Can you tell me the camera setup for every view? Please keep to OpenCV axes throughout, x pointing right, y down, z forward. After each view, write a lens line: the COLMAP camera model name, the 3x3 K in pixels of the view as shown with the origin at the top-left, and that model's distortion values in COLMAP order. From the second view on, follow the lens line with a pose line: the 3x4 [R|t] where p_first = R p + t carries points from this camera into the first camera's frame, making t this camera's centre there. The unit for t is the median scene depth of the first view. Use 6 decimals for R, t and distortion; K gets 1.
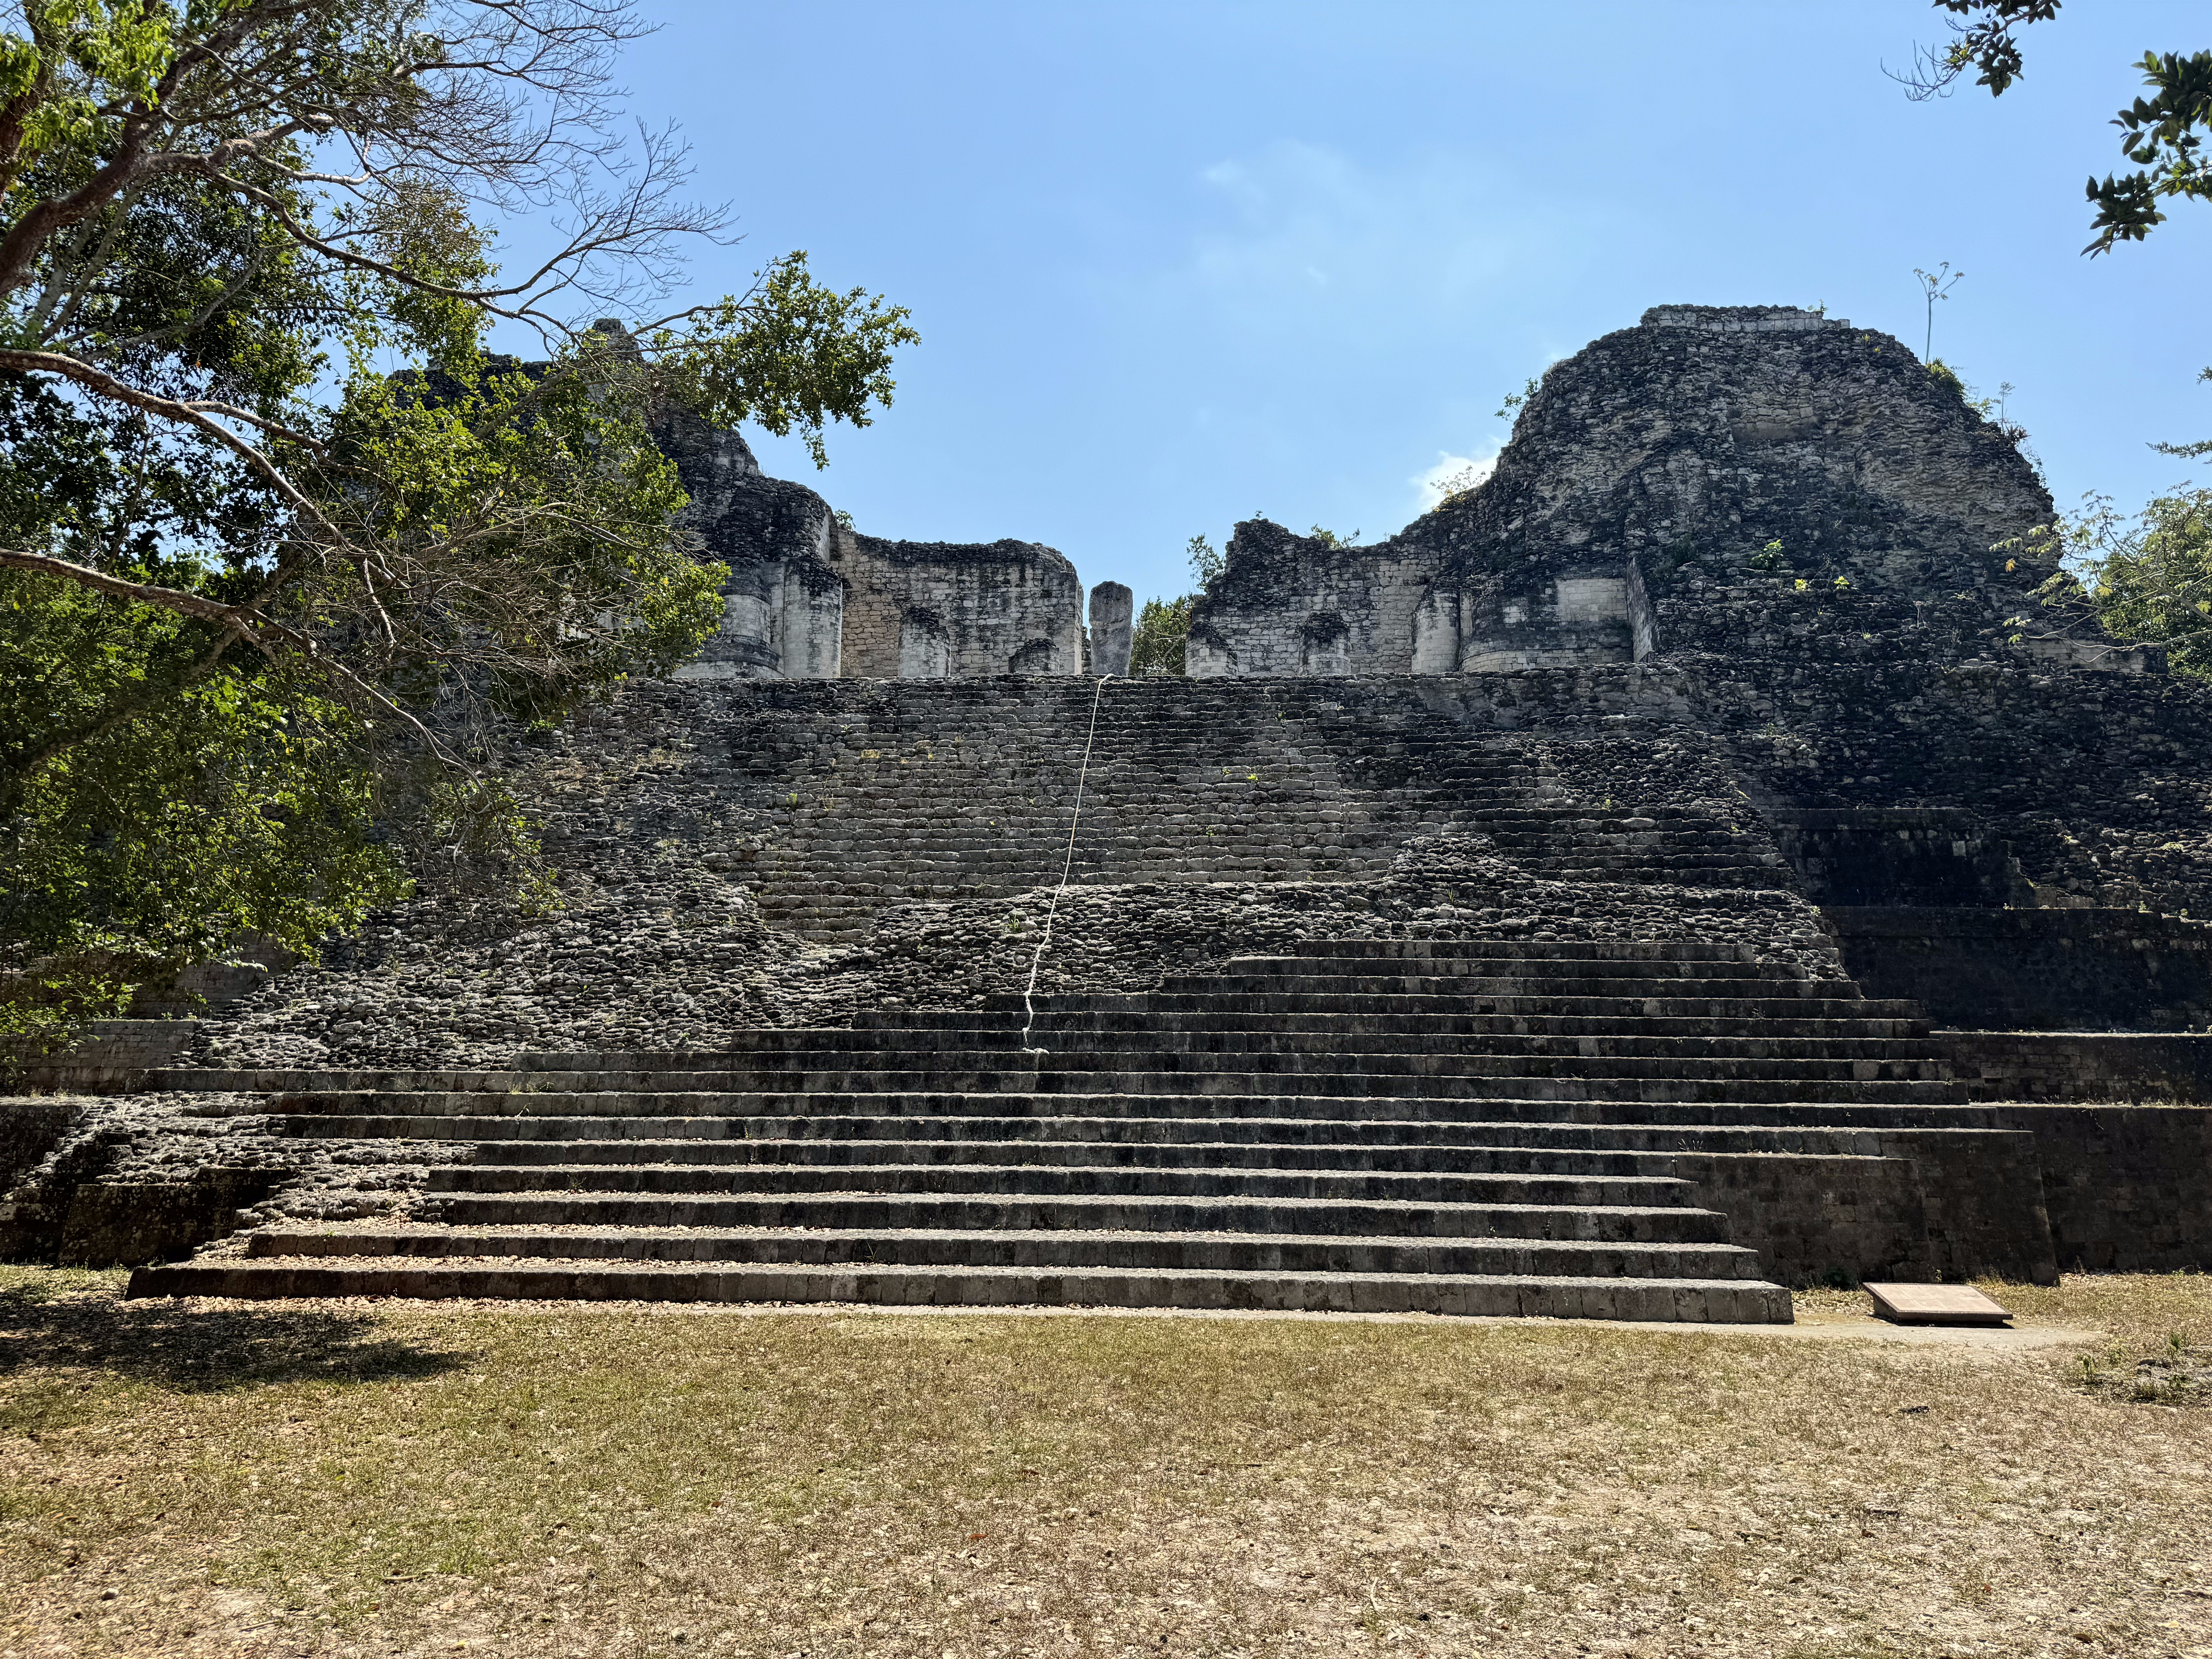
lens RADIAL K [[1527.4, 0, 1052.3], [0, 1527.4, 892.3], [0, 0, 1]] dist [0.036674, -0.017517]
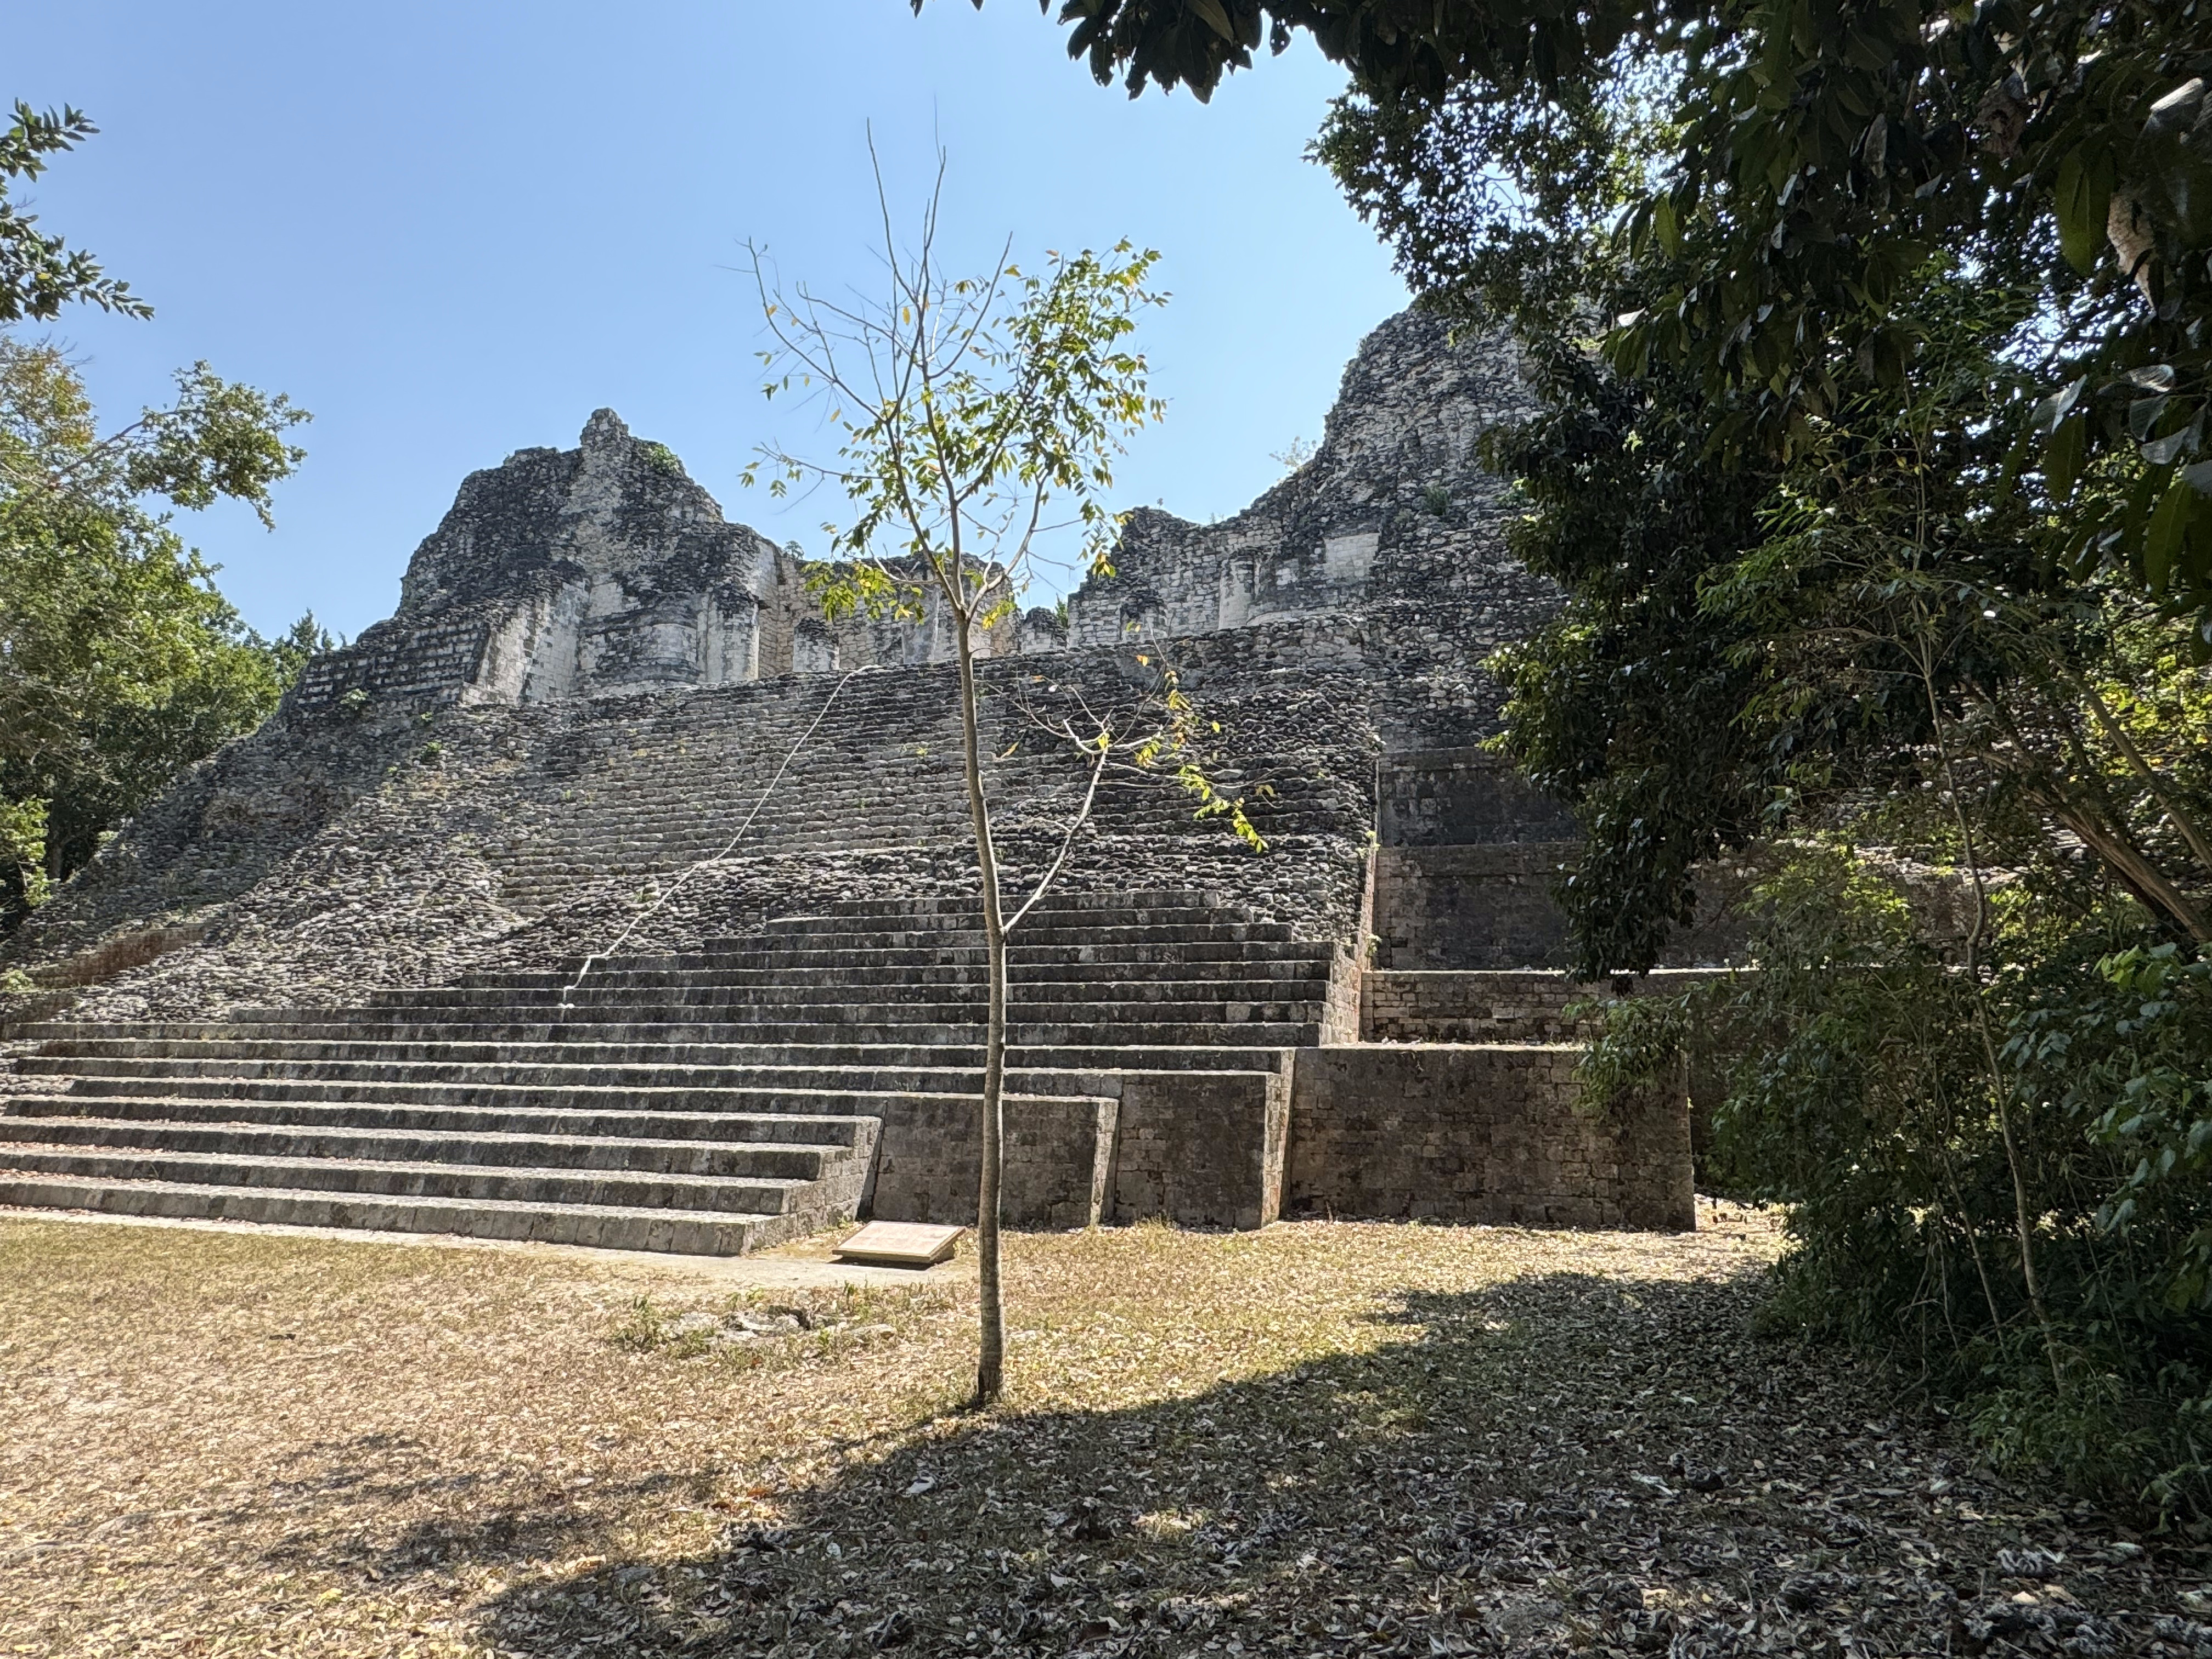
lens RADIAL K [[1380.8, 0, 1105.6], [0, 1380.8, 835.9], [0, 0, 1]] dist [0.005242, -0.000698]
pose [[0.958271, -0.047133, -0.281950, 0.487510], [0.042488, 0.998842, -0.022570, 0.011622], [0.282687, 0.009649, 0.959164, 0.077382]]
